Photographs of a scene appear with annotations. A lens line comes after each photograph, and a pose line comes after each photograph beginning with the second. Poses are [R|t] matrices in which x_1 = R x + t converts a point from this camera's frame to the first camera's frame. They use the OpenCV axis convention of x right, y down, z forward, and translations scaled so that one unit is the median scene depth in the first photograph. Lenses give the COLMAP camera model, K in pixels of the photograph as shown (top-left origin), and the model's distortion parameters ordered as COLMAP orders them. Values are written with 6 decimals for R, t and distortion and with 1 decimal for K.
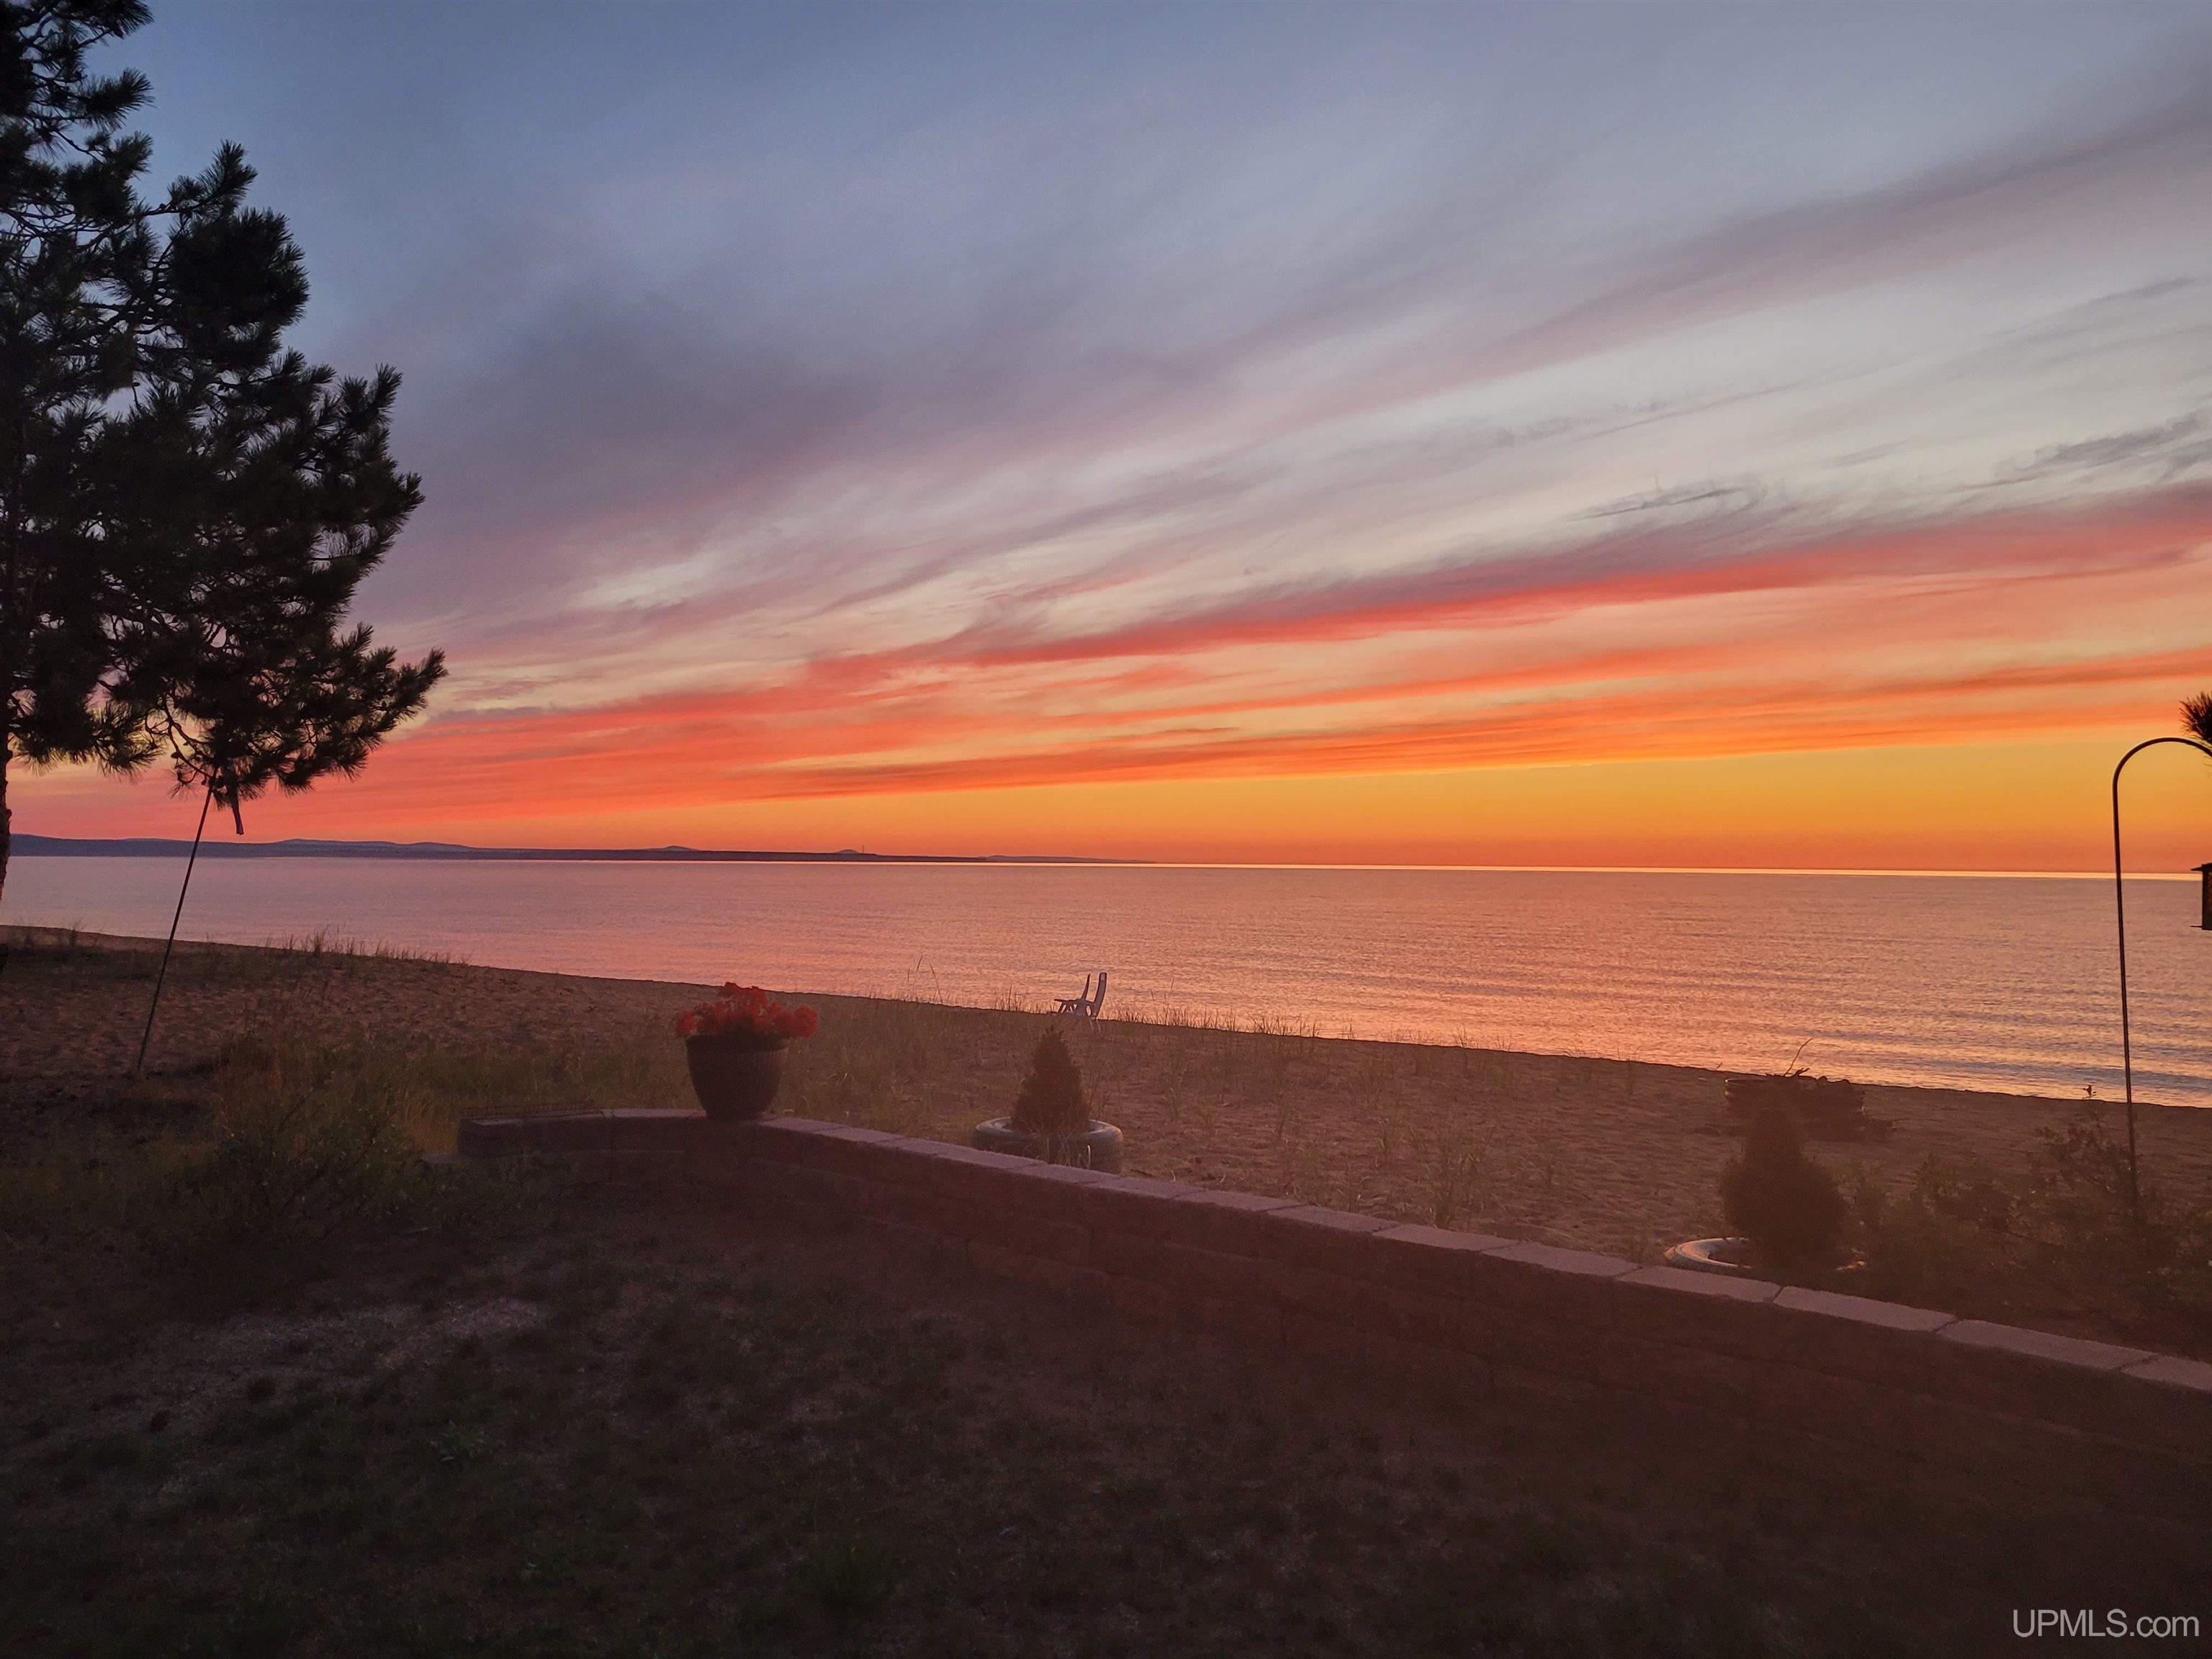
lens RADIAL K [[1676.6, 0, 1119.7], [0, 1676.6, 843.9], [0, 0, 1]] dist [0.048761, -0.047801]
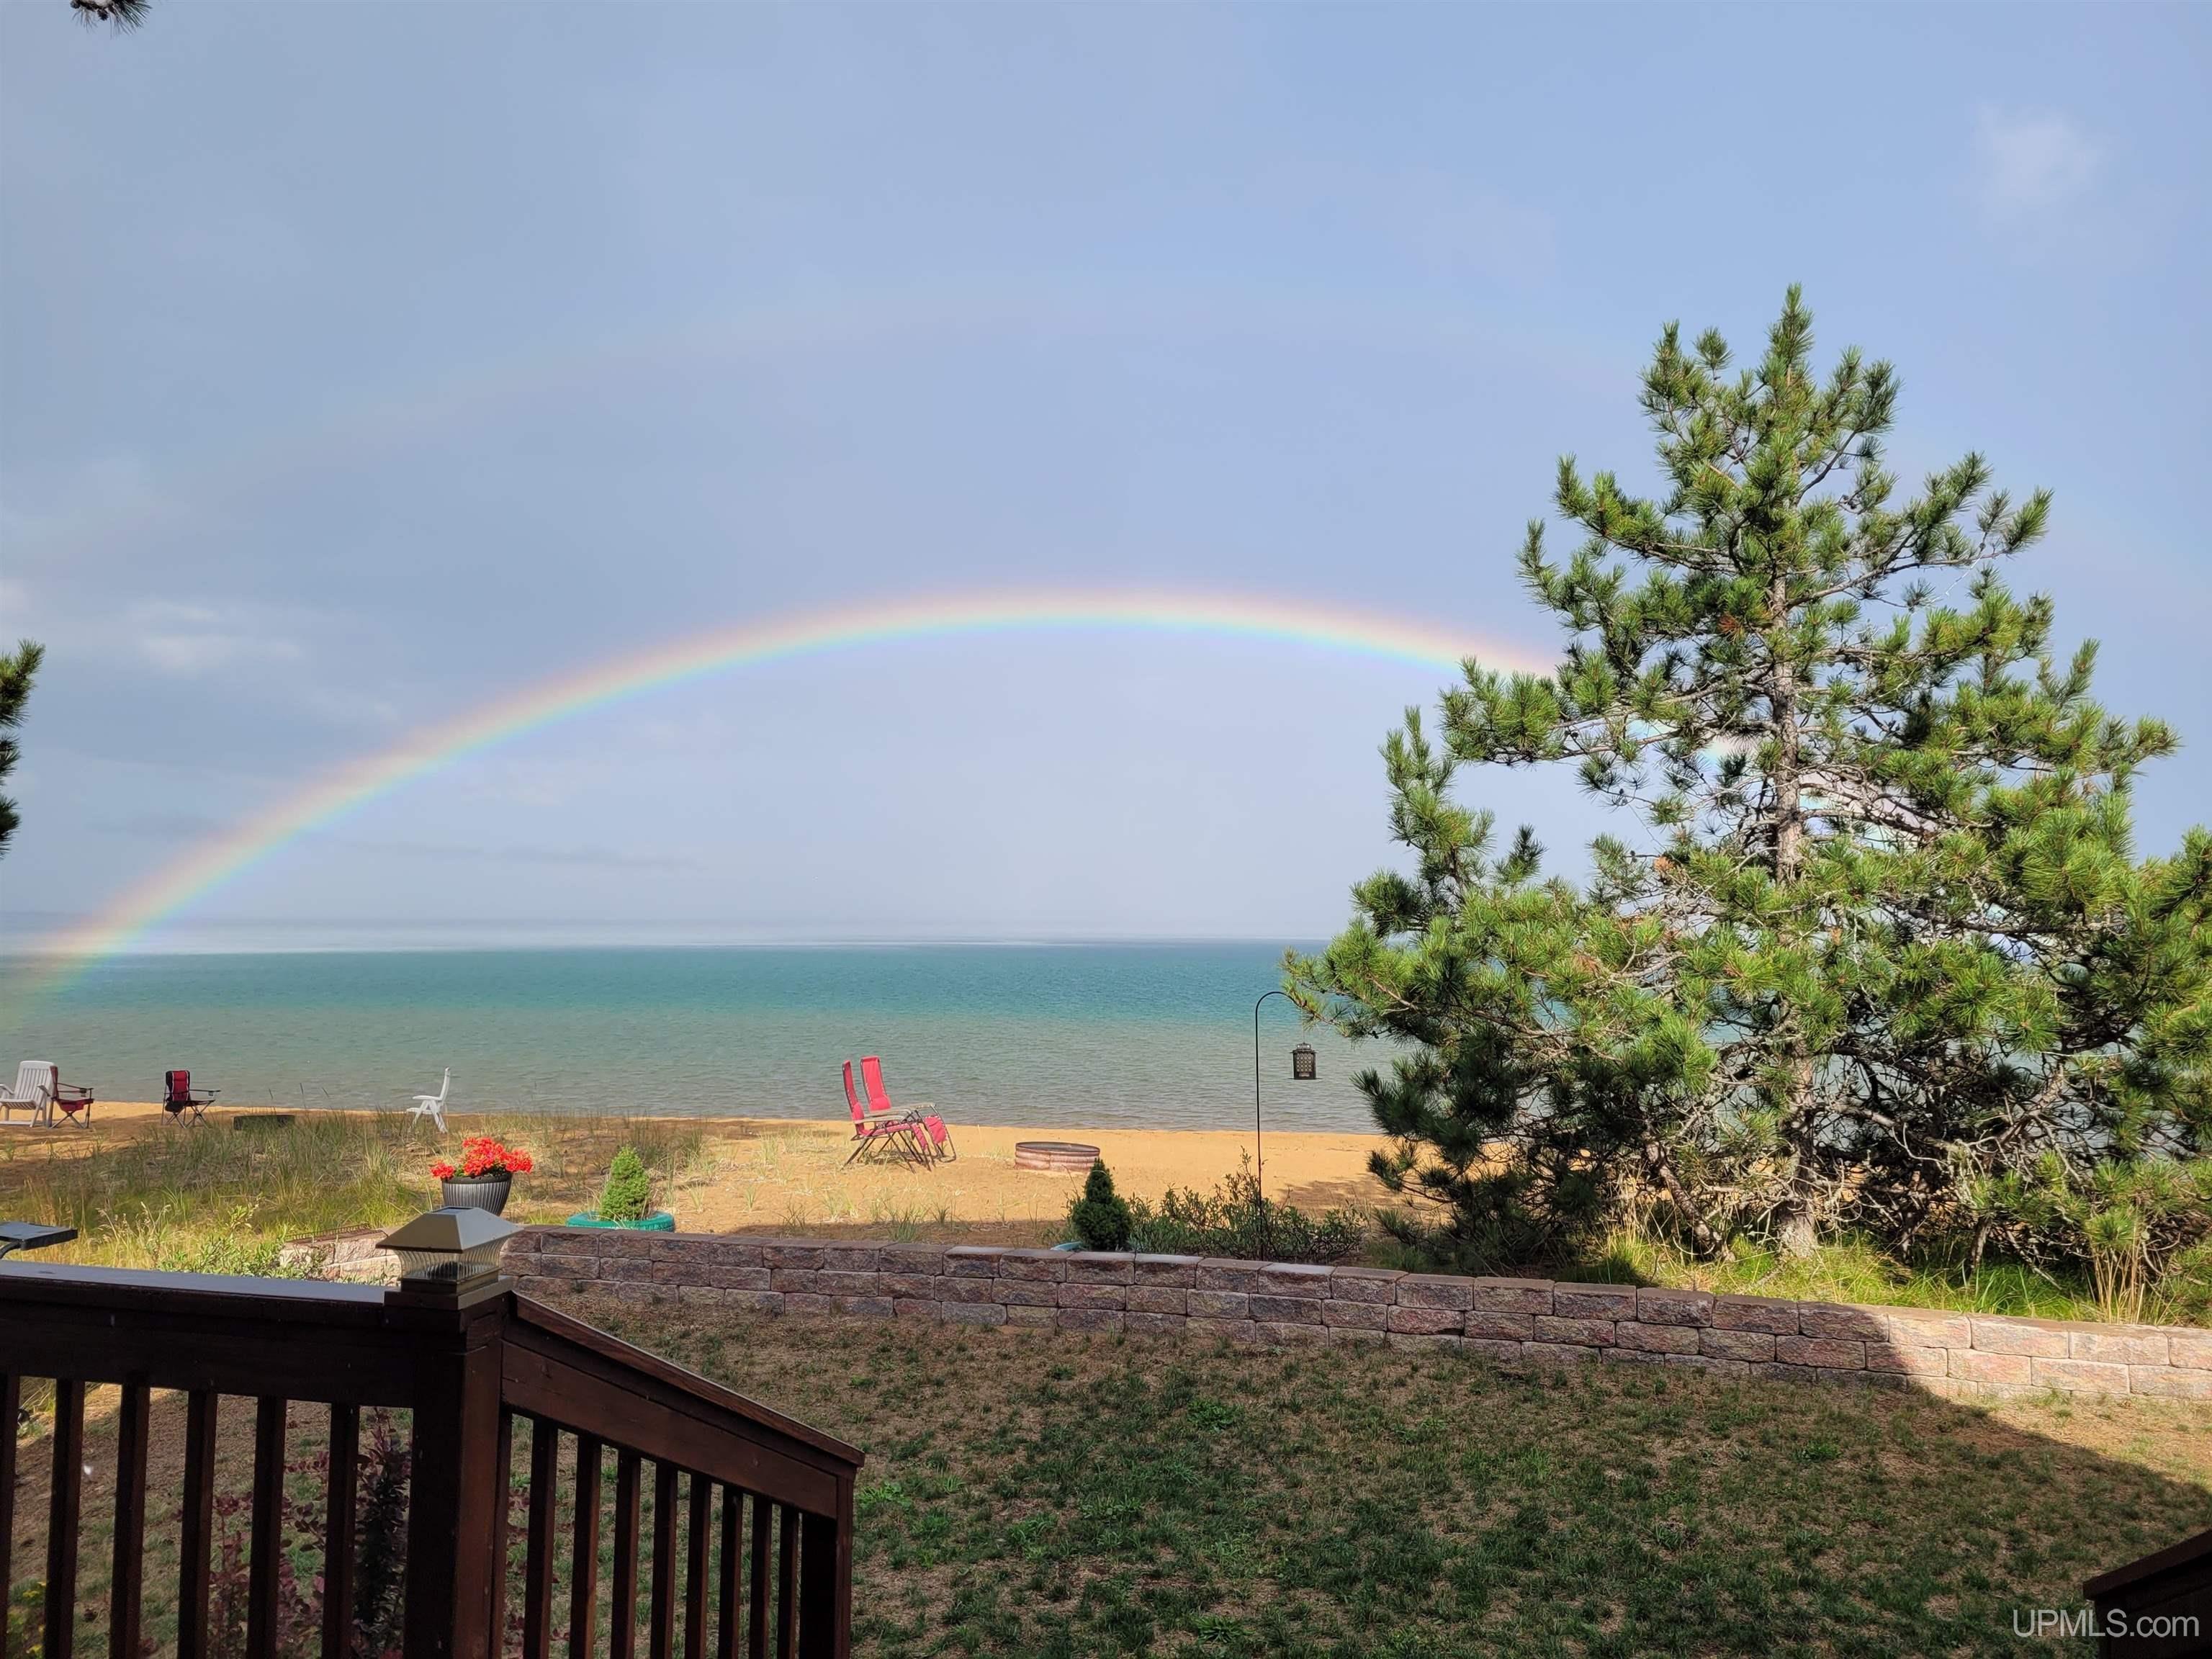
lens RADIAL K [[1676.6, 0, 1092.3], [0, 1676.6, 837.4], [0, 0, 1]] dist [0.048761, -0.047801]
pose [[0.899013, 0.011857, 0.437761, -0.535425], [0.003953, 0.999373, -0.035187, -0.181199], [-0.437904, 0.033364, 0.898402, -0.844907]]
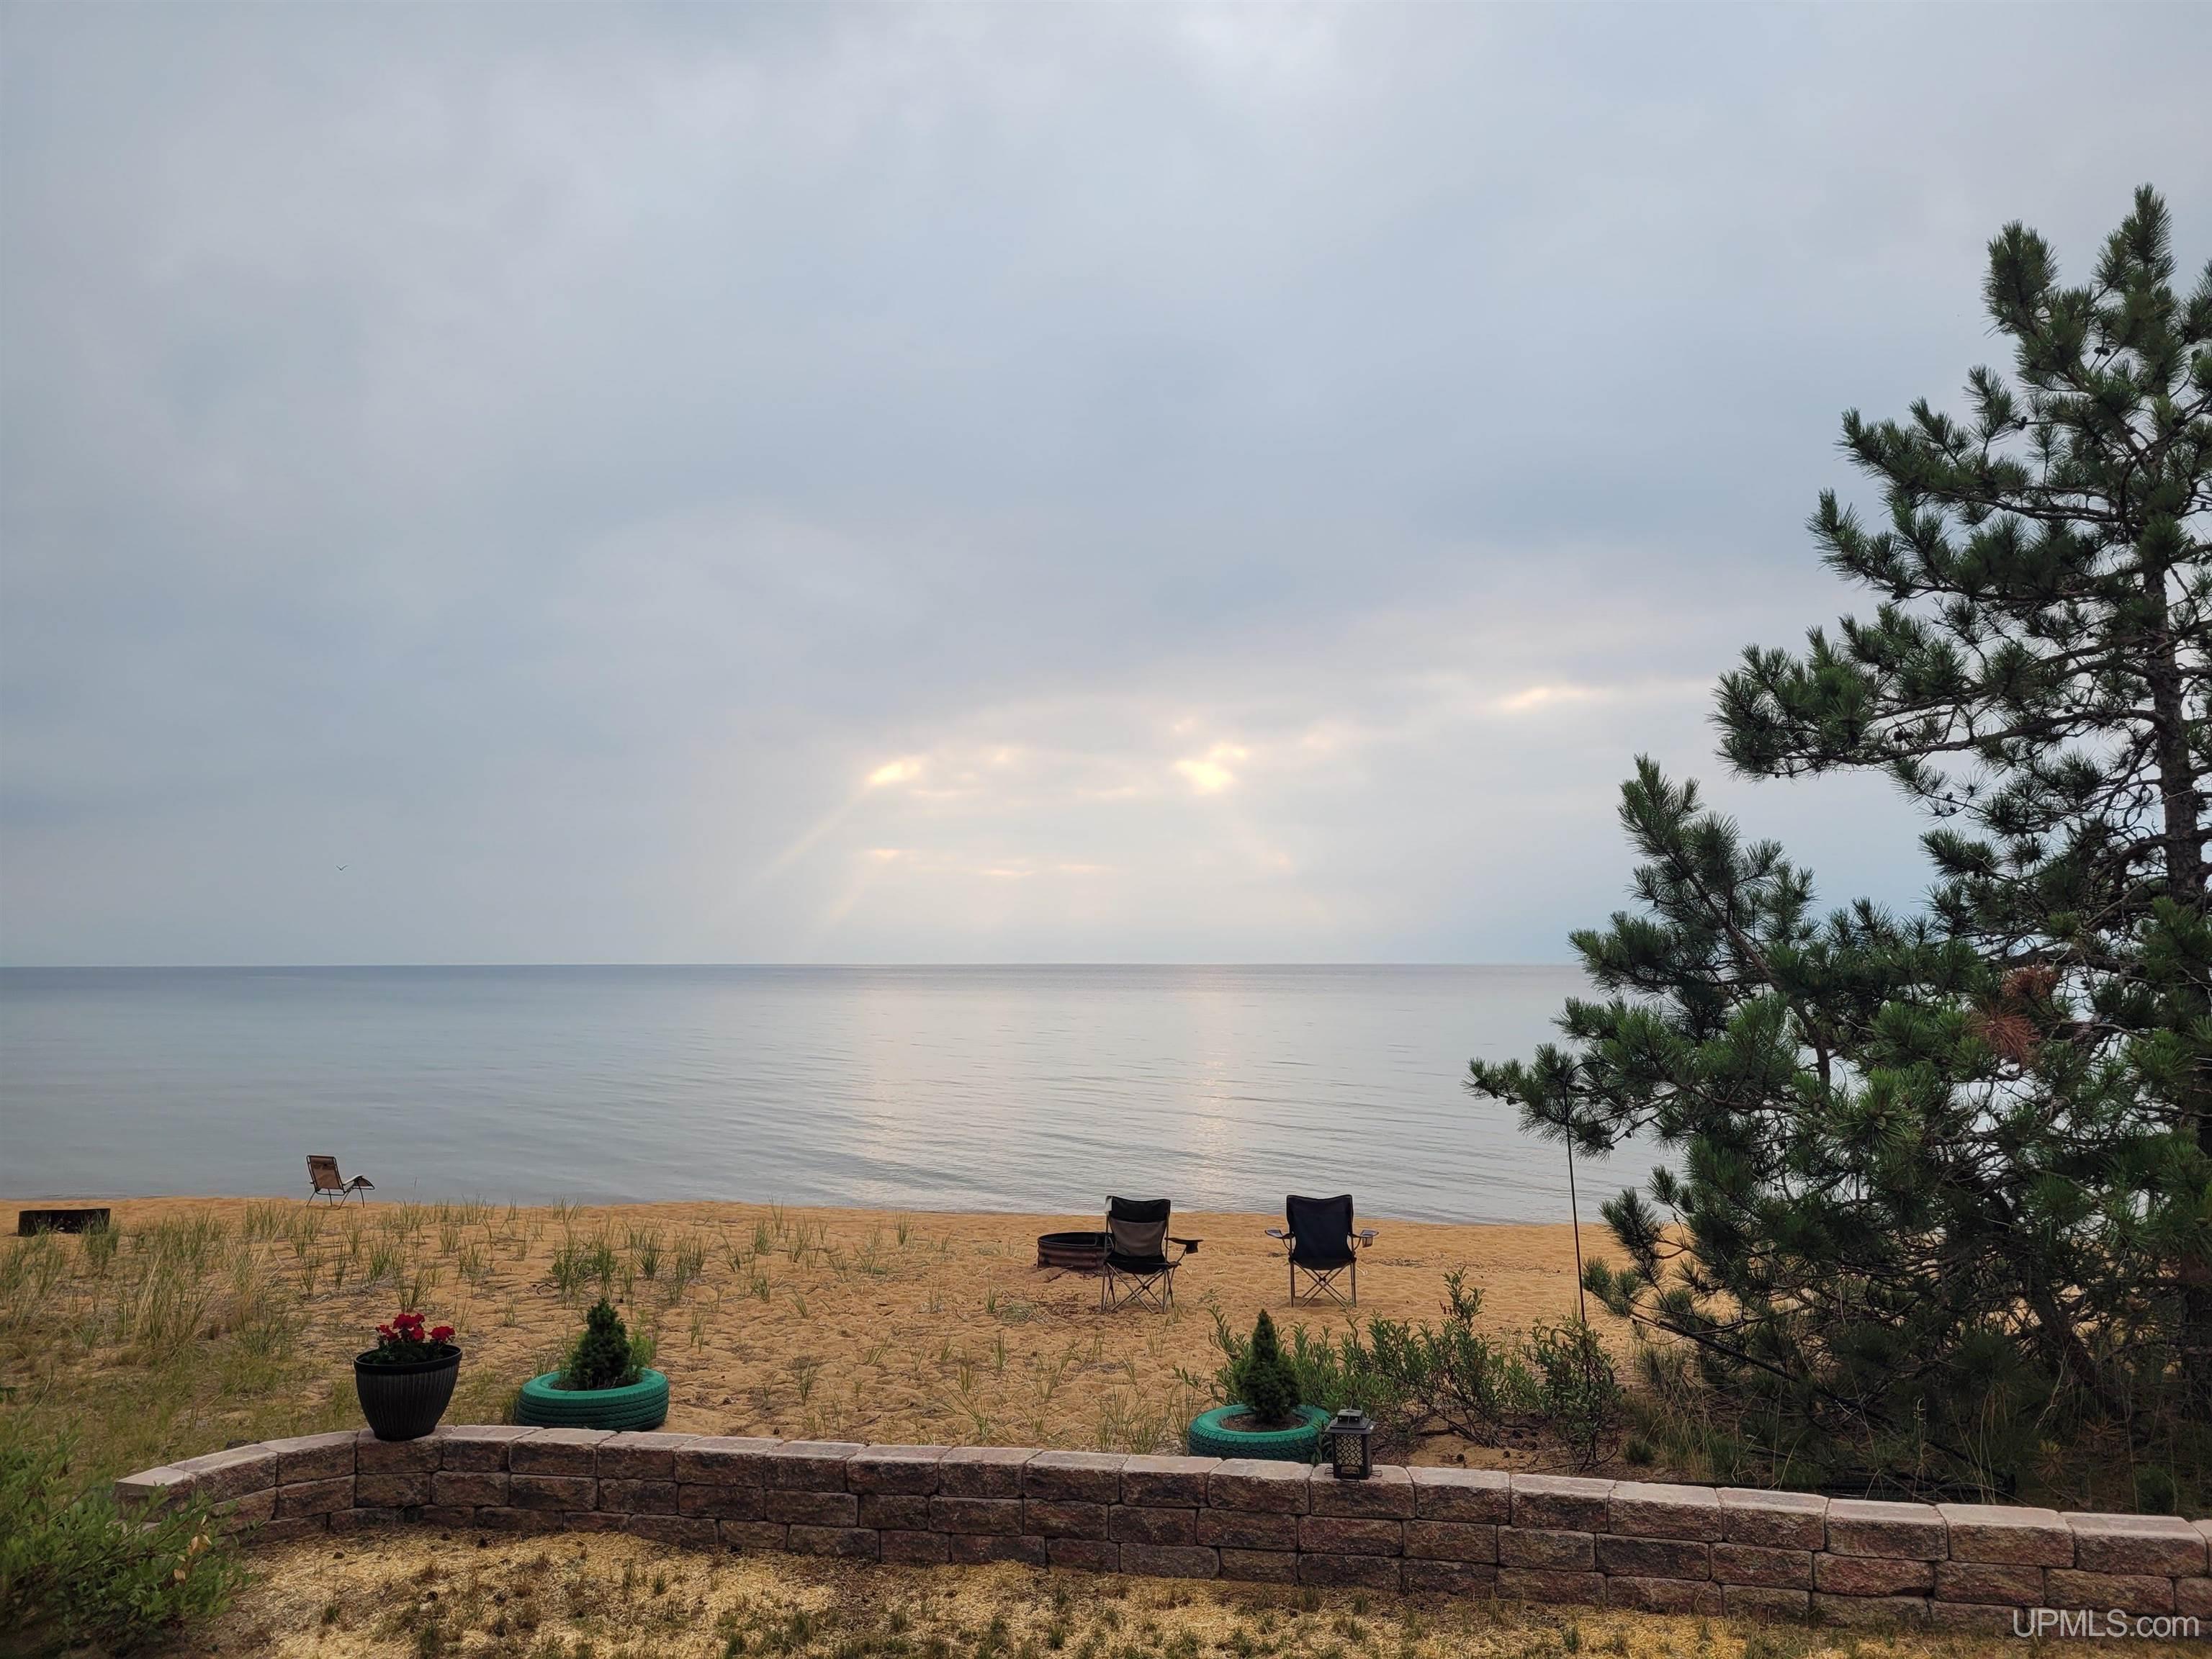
lens RADIAL K [[1676.6, 0, 1118.5], [0, 1676.6, 826.0], [0, 0, 1]] dist [0.048761, -0.047801]
pose [[0.858887, 0.026827, 0.511463, -0.535763], [0.009310, 0.997644, -0.067964, -0.190646], [-0.512081, 0.063135, 0.856614, -0.217194]]
